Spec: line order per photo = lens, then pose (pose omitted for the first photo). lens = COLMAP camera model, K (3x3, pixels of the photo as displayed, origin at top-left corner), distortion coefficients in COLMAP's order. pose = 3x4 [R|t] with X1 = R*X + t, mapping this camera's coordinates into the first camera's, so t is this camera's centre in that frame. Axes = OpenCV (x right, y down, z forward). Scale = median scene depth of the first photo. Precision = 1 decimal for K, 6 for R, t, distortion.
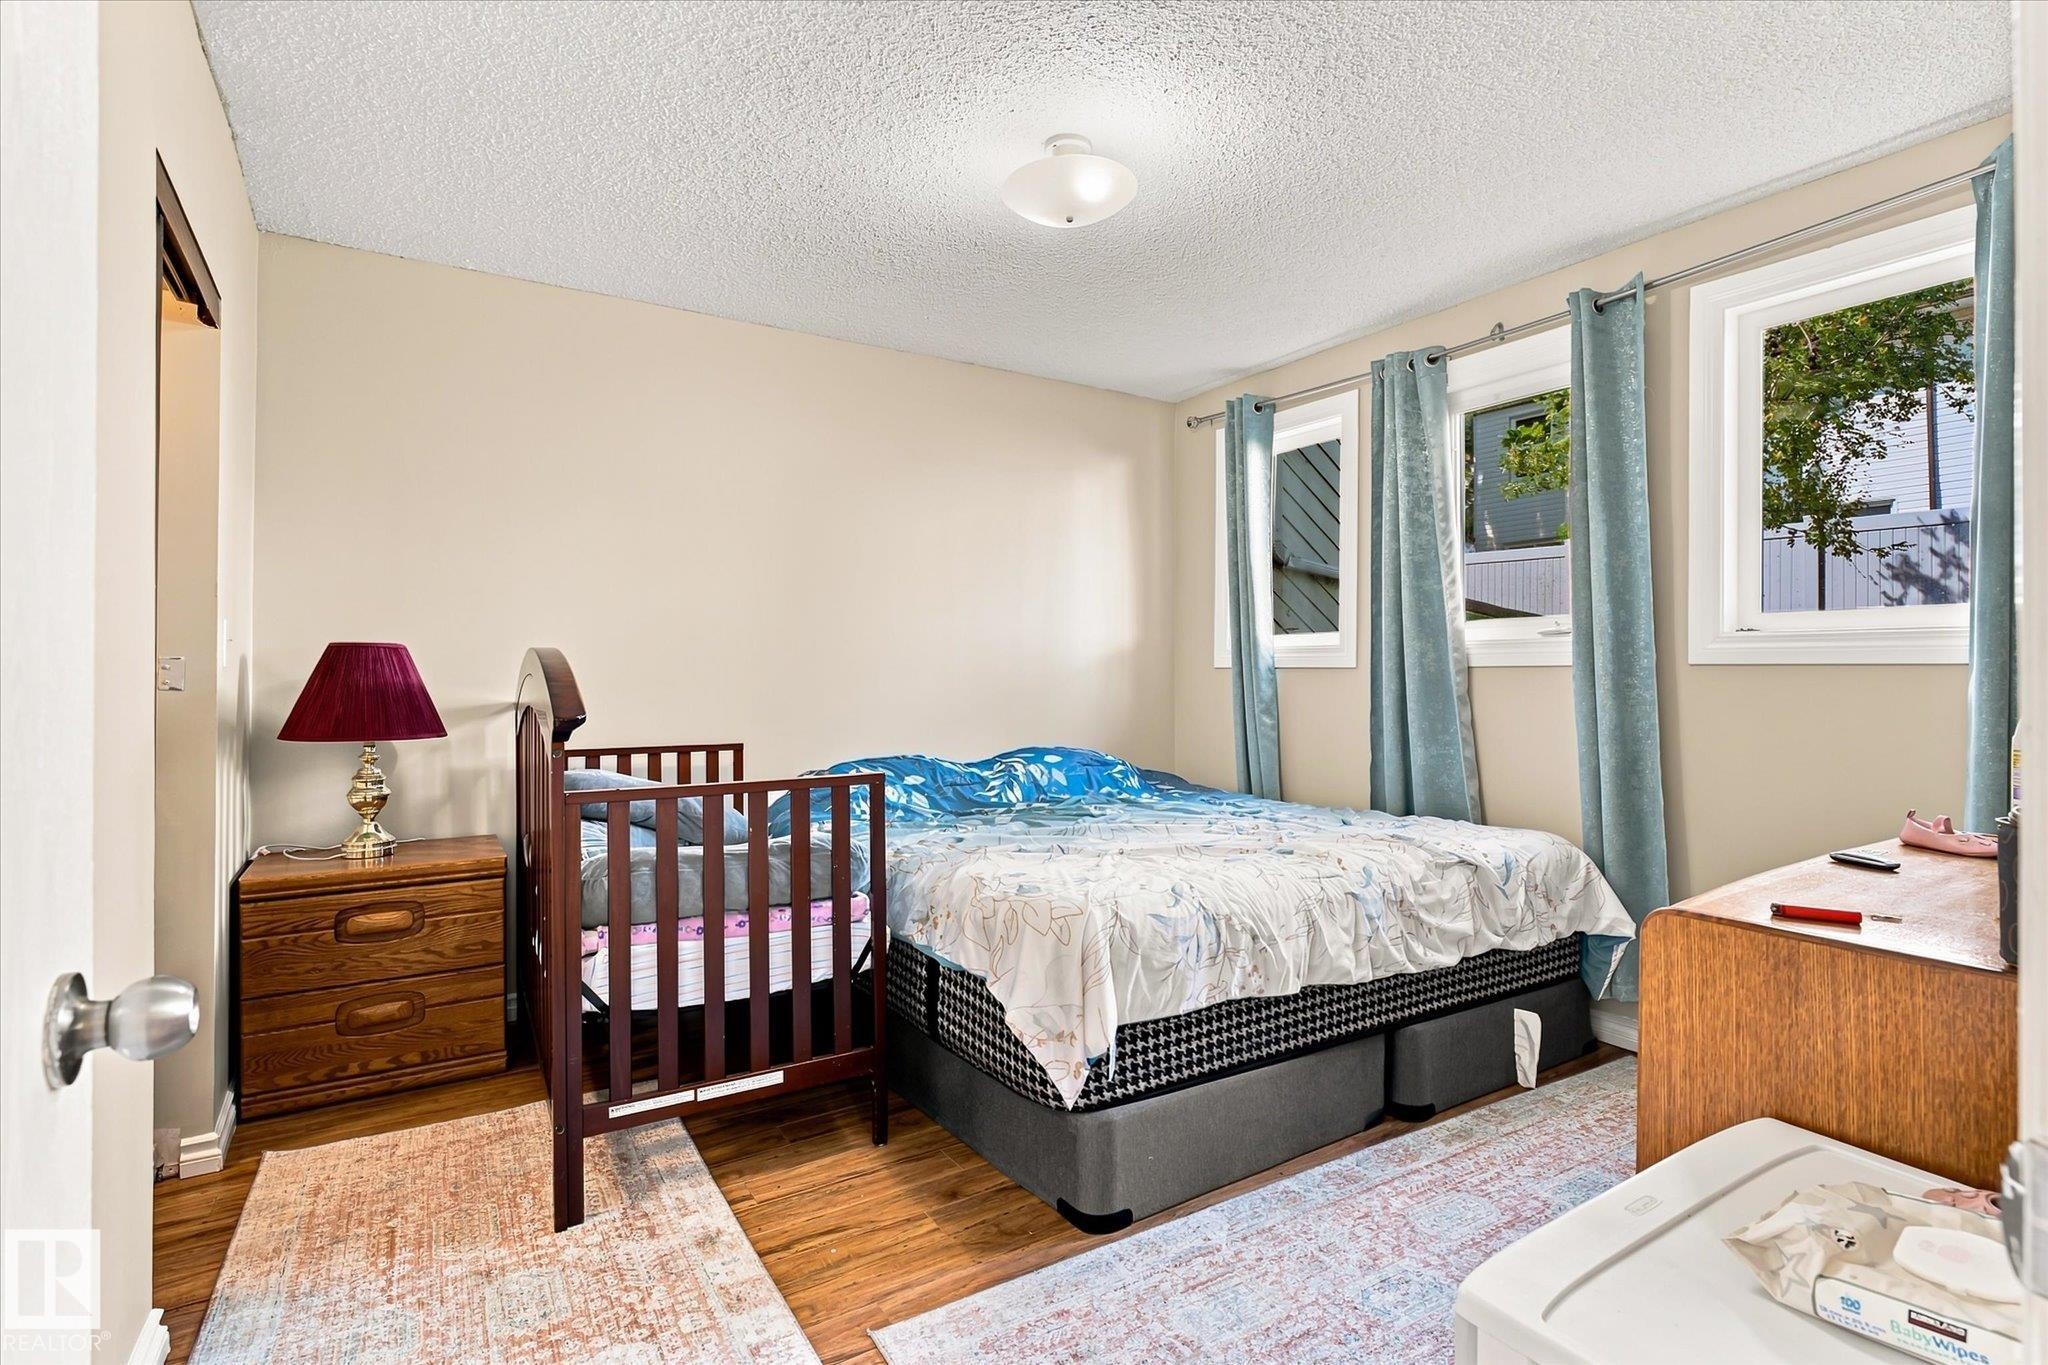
lens RADIAL K [[974.7, 0, 1024.0], [0, 974.7, 682.5], [0, 0, 1]] dist [-0.000675, -0.000163]
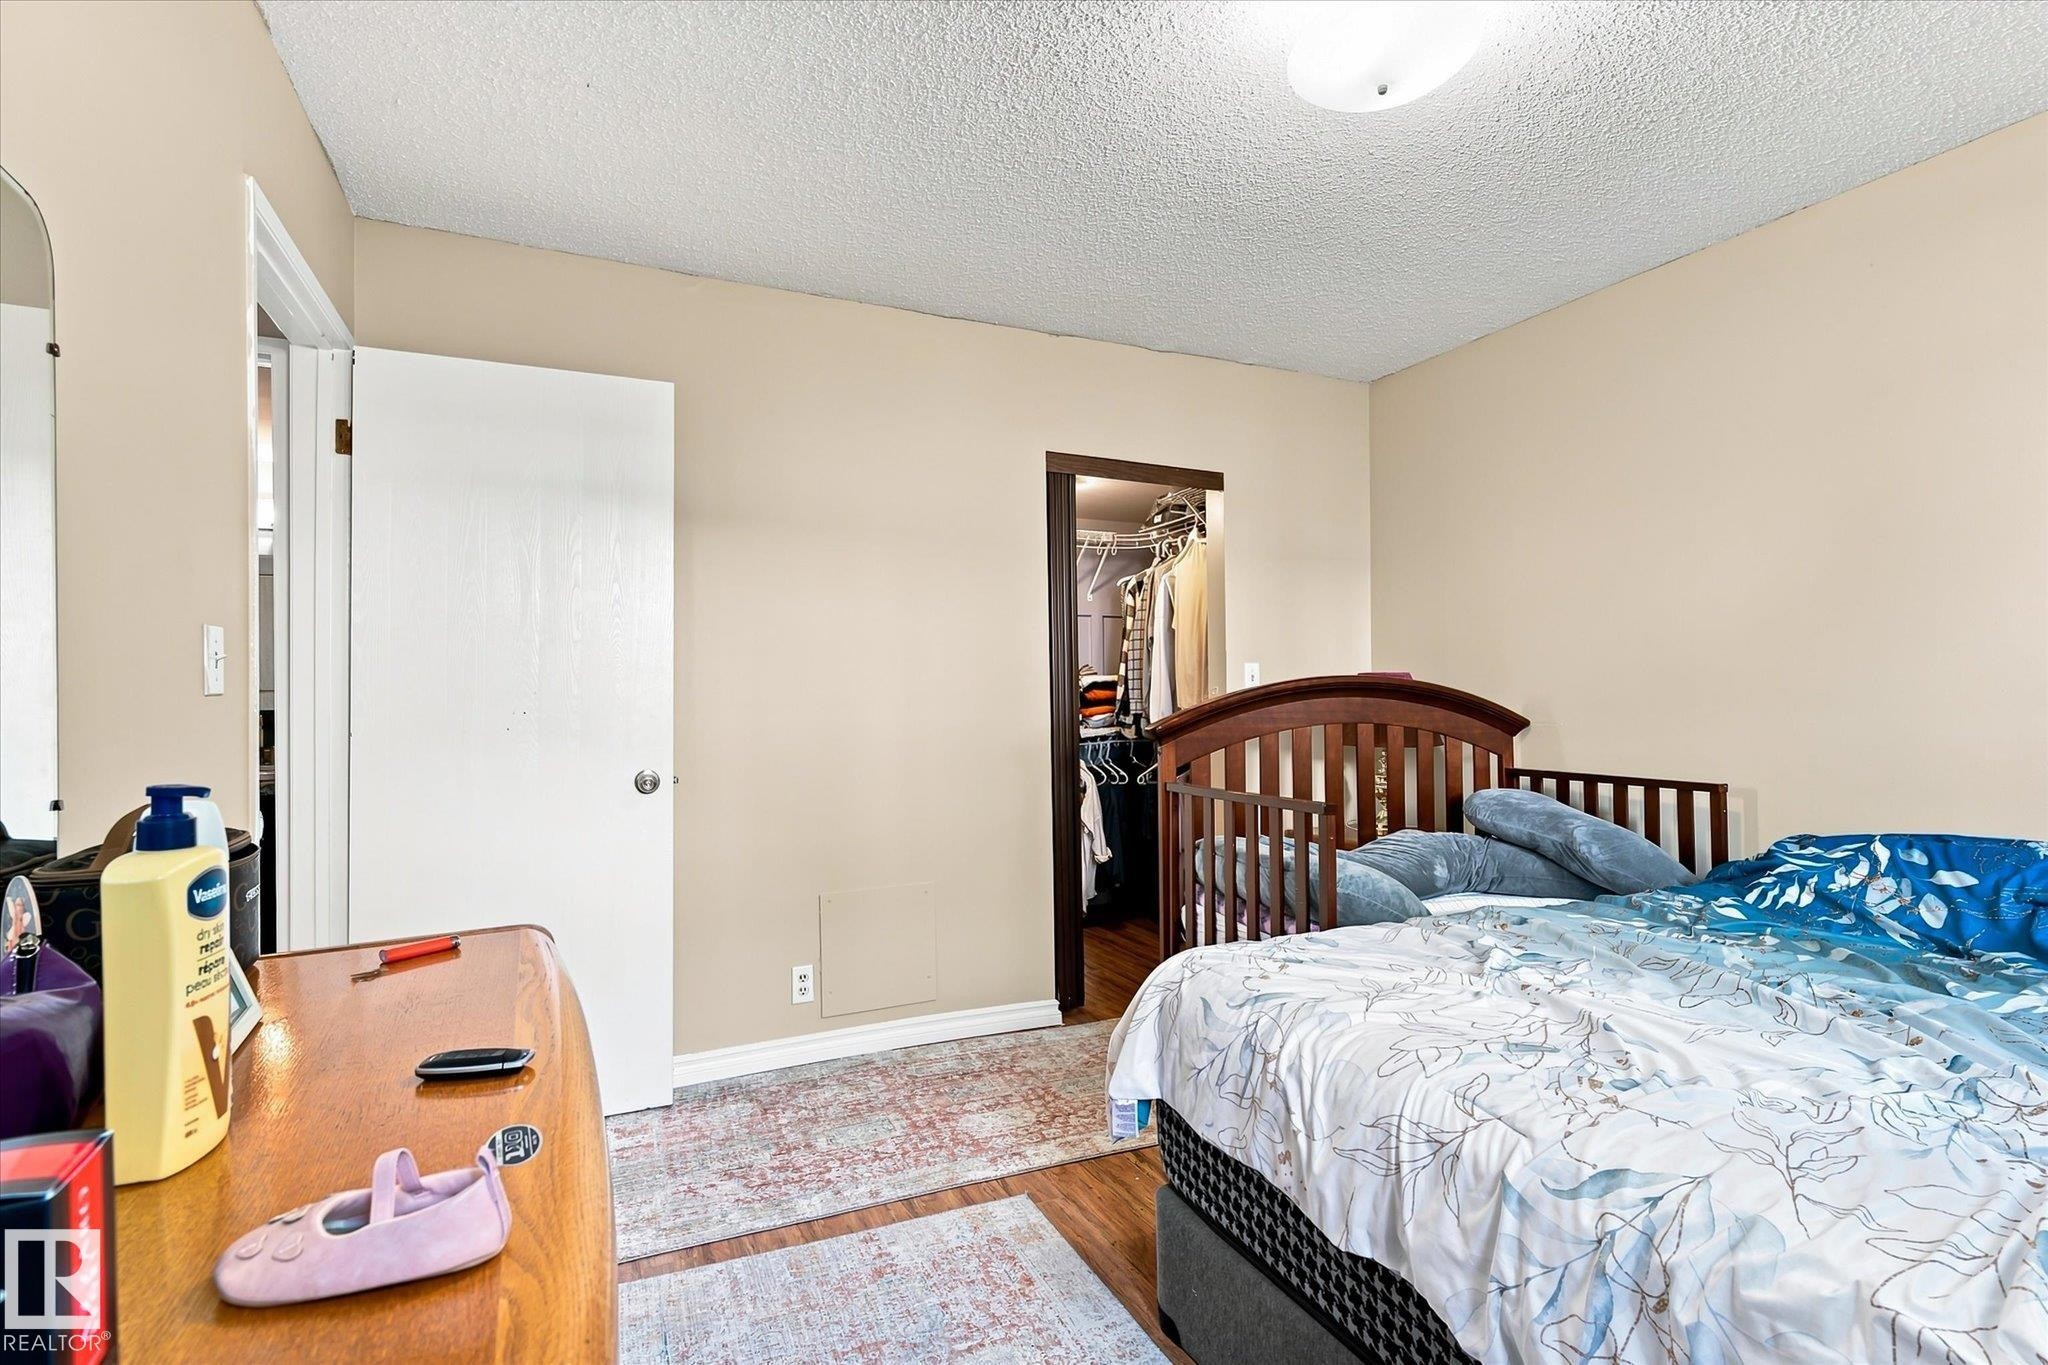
lens RADIAL K [[974.7, 0, 1024.0], [0, 974.7, 682.5], [0, 0, 1]] dist [-0.000675, -0.000163]
pose [[-0.133688, -0.011031, -0.990962, 0.910631], [-0.003511, 0.999937, -0.010657, -0.013757], [0.991017, 0.002055, -0.133719, 0.912352]]
